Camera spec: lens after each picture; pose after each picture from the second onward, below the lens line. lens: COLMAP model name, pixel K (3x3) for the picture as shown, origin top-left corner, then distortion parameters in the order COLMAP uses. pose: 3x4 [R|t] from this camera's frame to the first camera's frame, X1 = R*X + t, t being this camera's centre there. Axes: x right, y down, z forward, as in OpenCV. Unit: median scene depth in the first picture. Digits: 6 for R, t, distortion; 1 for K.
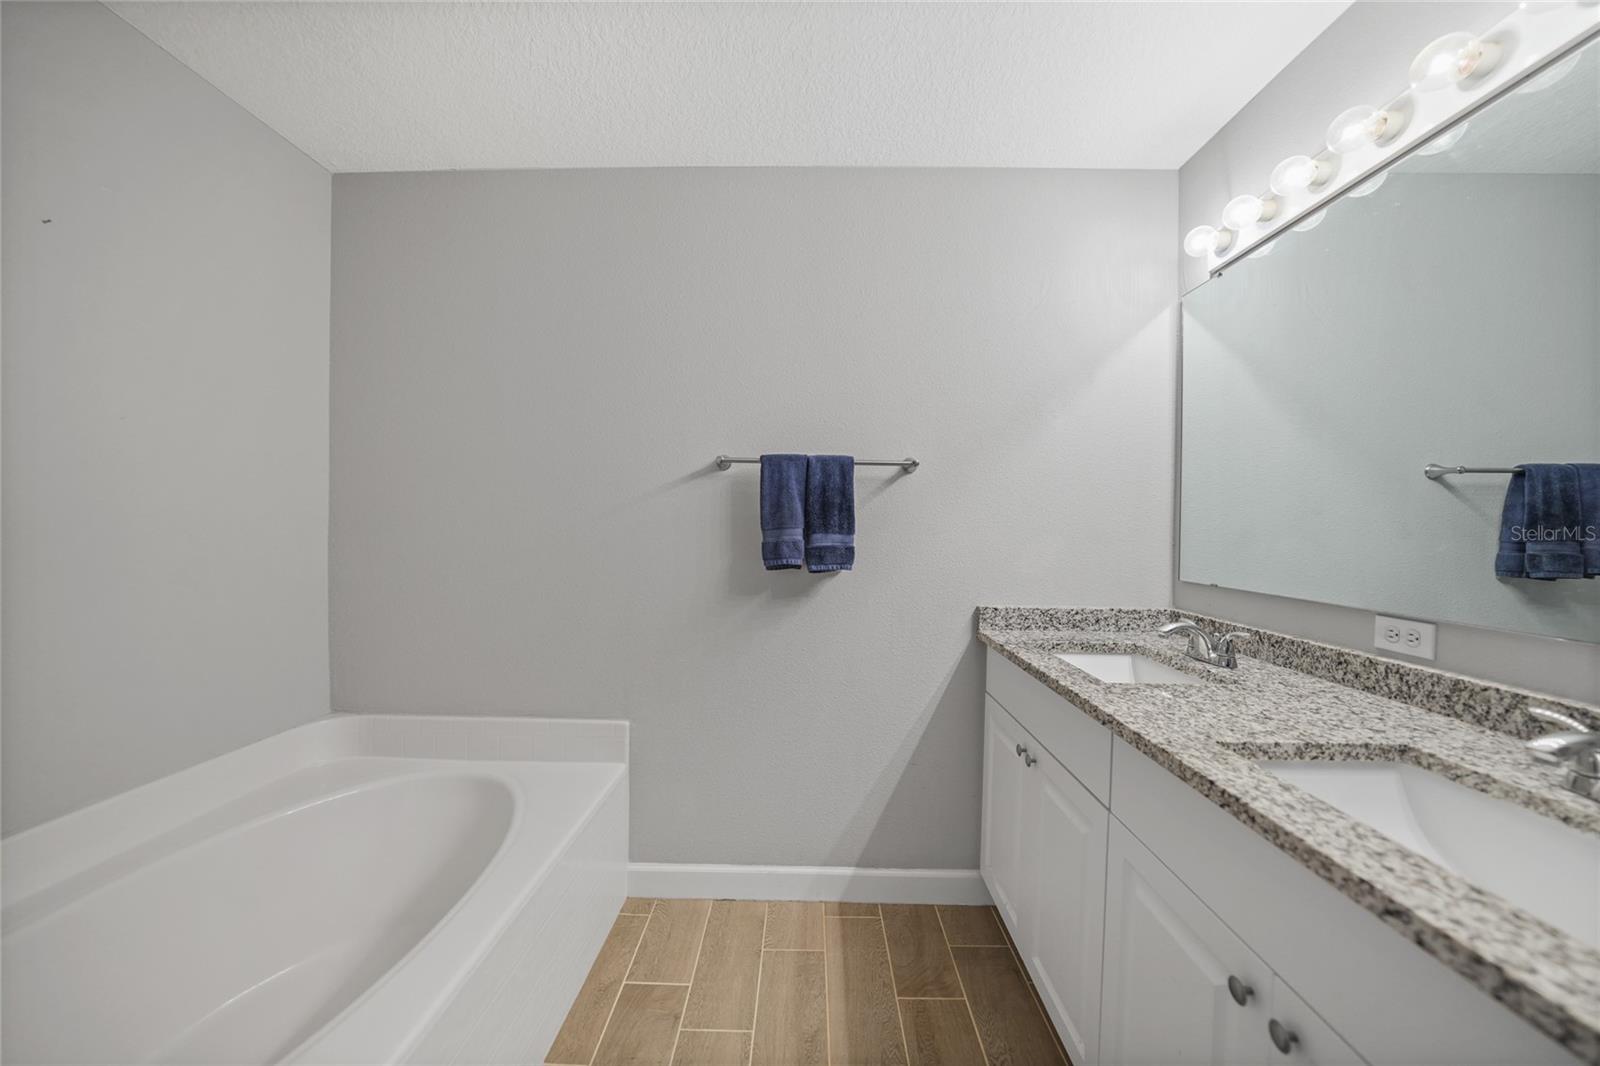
lens RADIAL K [[560.5, 0, 801.6], [0, 560.5, 526.9], [0, 0, 1]] dist [-0.029791, 0.006253]
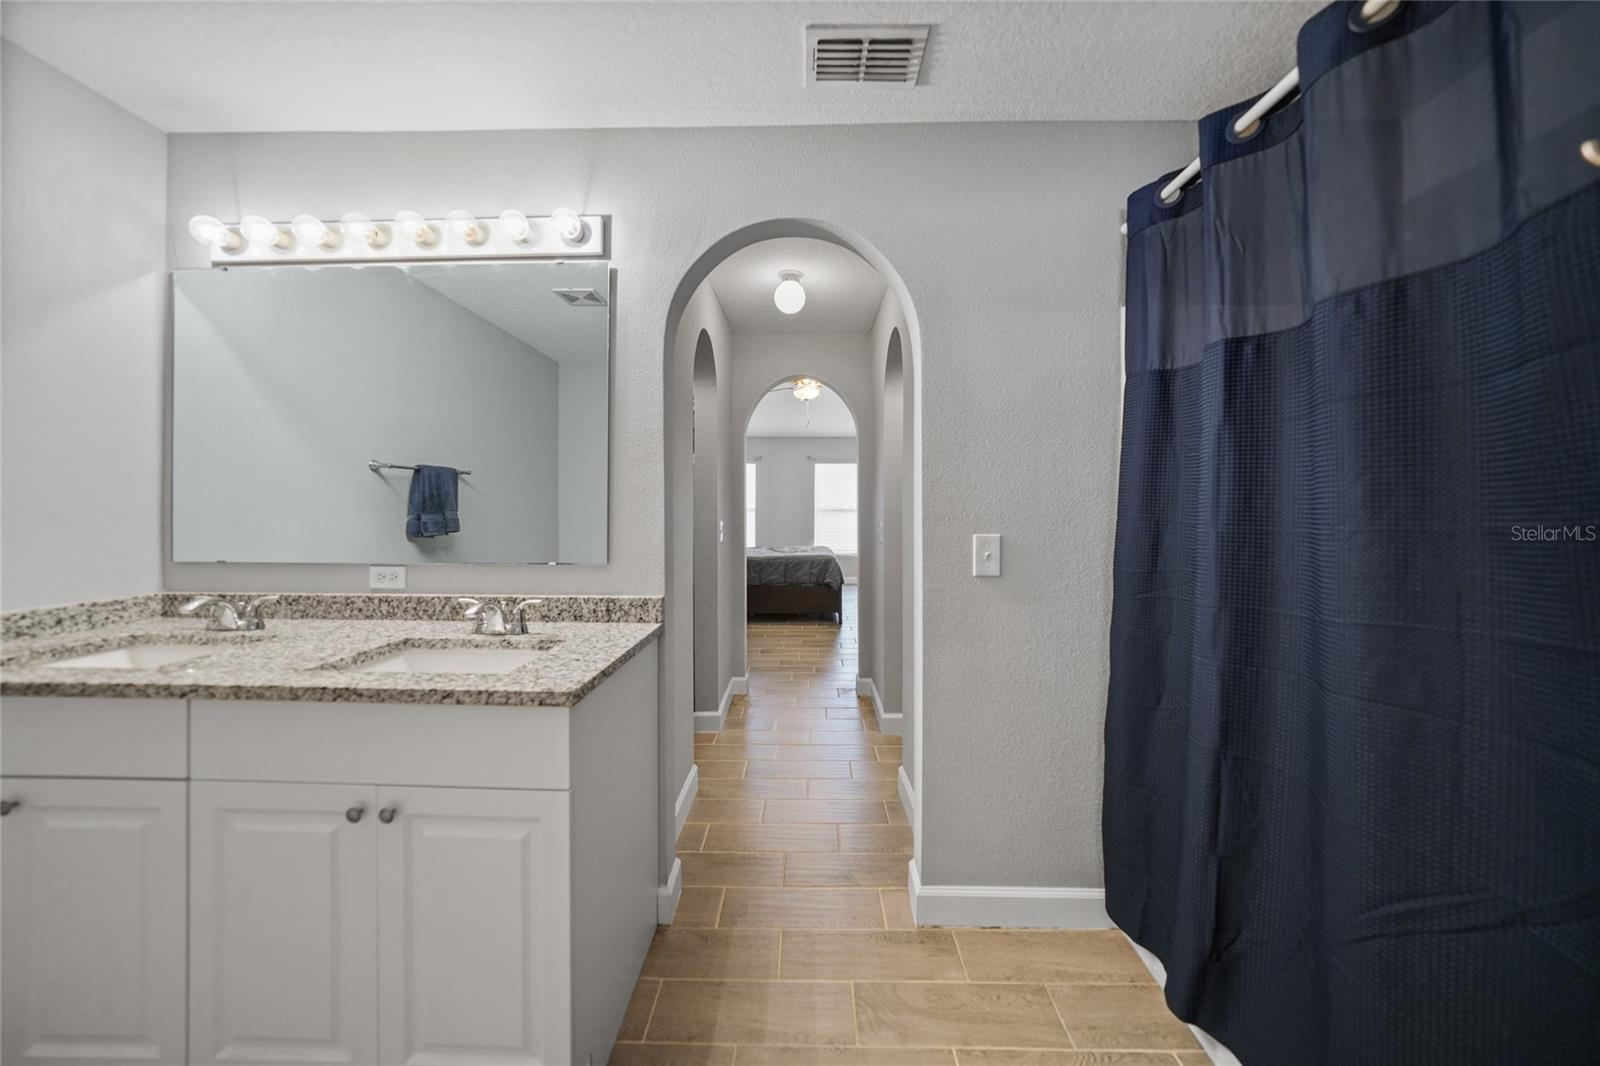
lens RADIAL K [[560.5, 0, 801.6], [0, 560.5, 526.9], [0, 0, 1]] dist [-0.029791, 0.006253]
pose [[-0.009758, -0.044055, 0.998981, -0.389758], [0.002409, 0.999025, 0.044080, -0.004515], [-0.999949, 0.002837, -0.009643, -0.126766]]
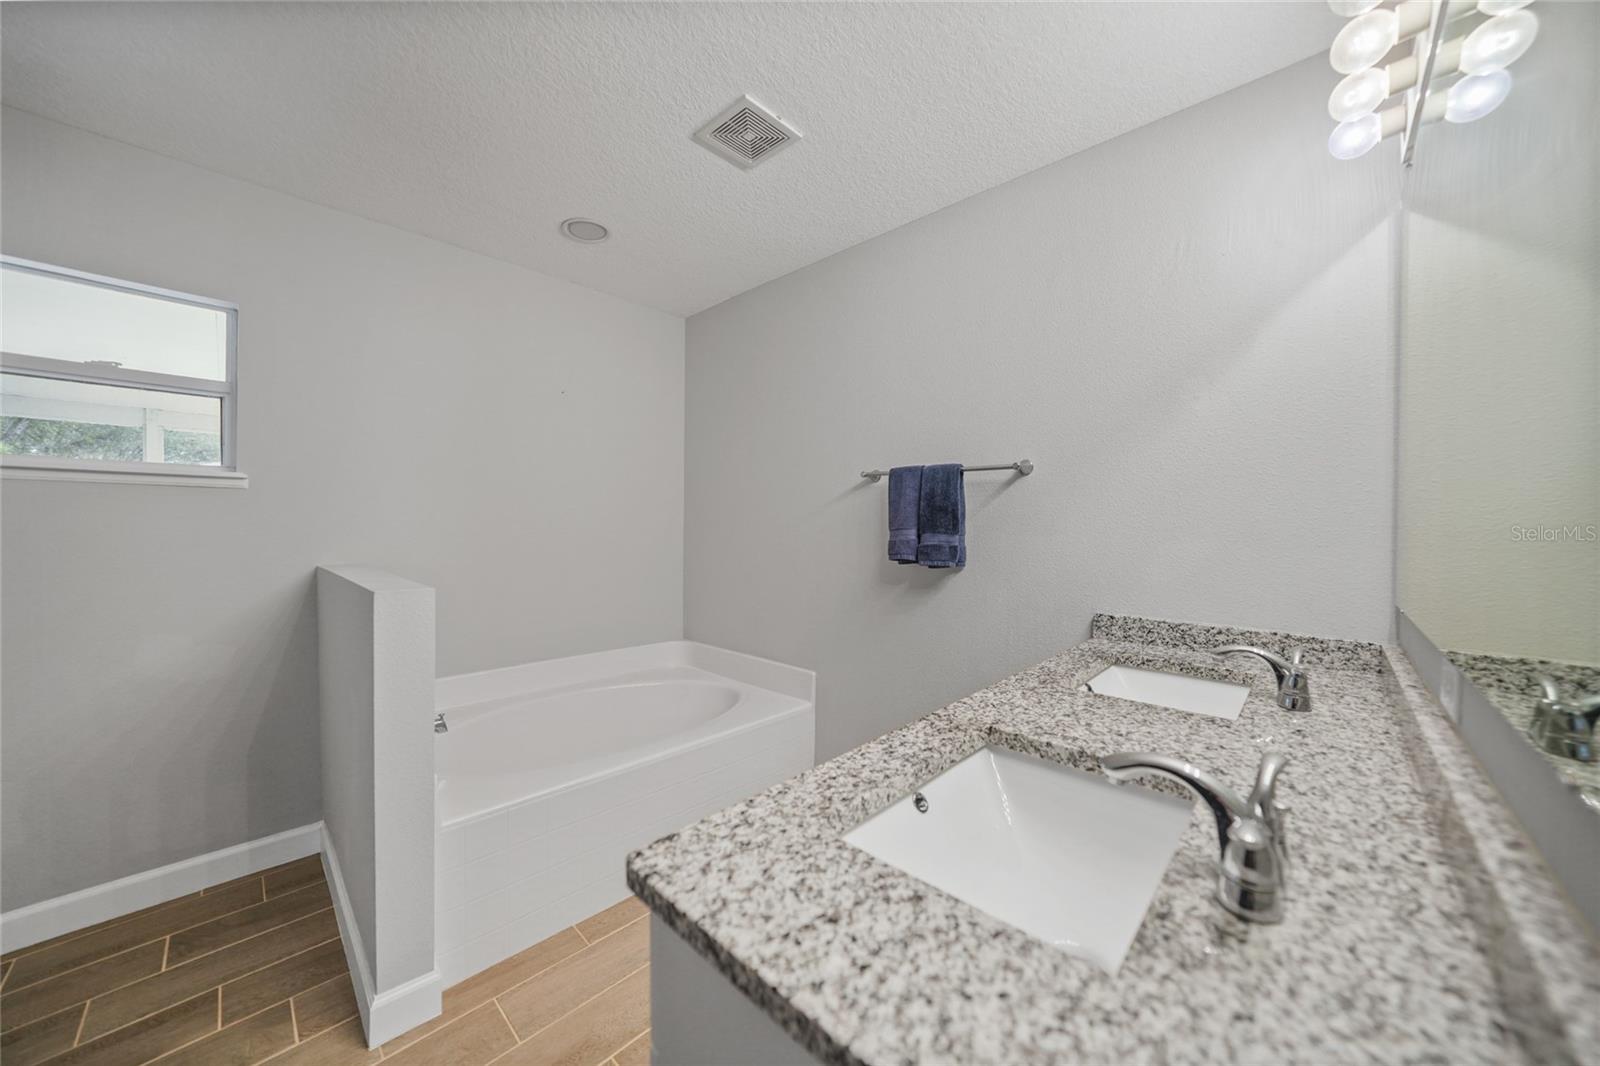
lens RADIAL K [[560.5, 0, 801.6], [0, 560.5, 526.9], [0, 0, 1]] dist [-0.029791, 0.006253]
pose [[0.734902, -0.002503, -0.678169, 0.858248], [-0.003135, 0.999970, -0.007087, 0.009336], [0.678166, 0.007334, 0.734872, -0.028204]]
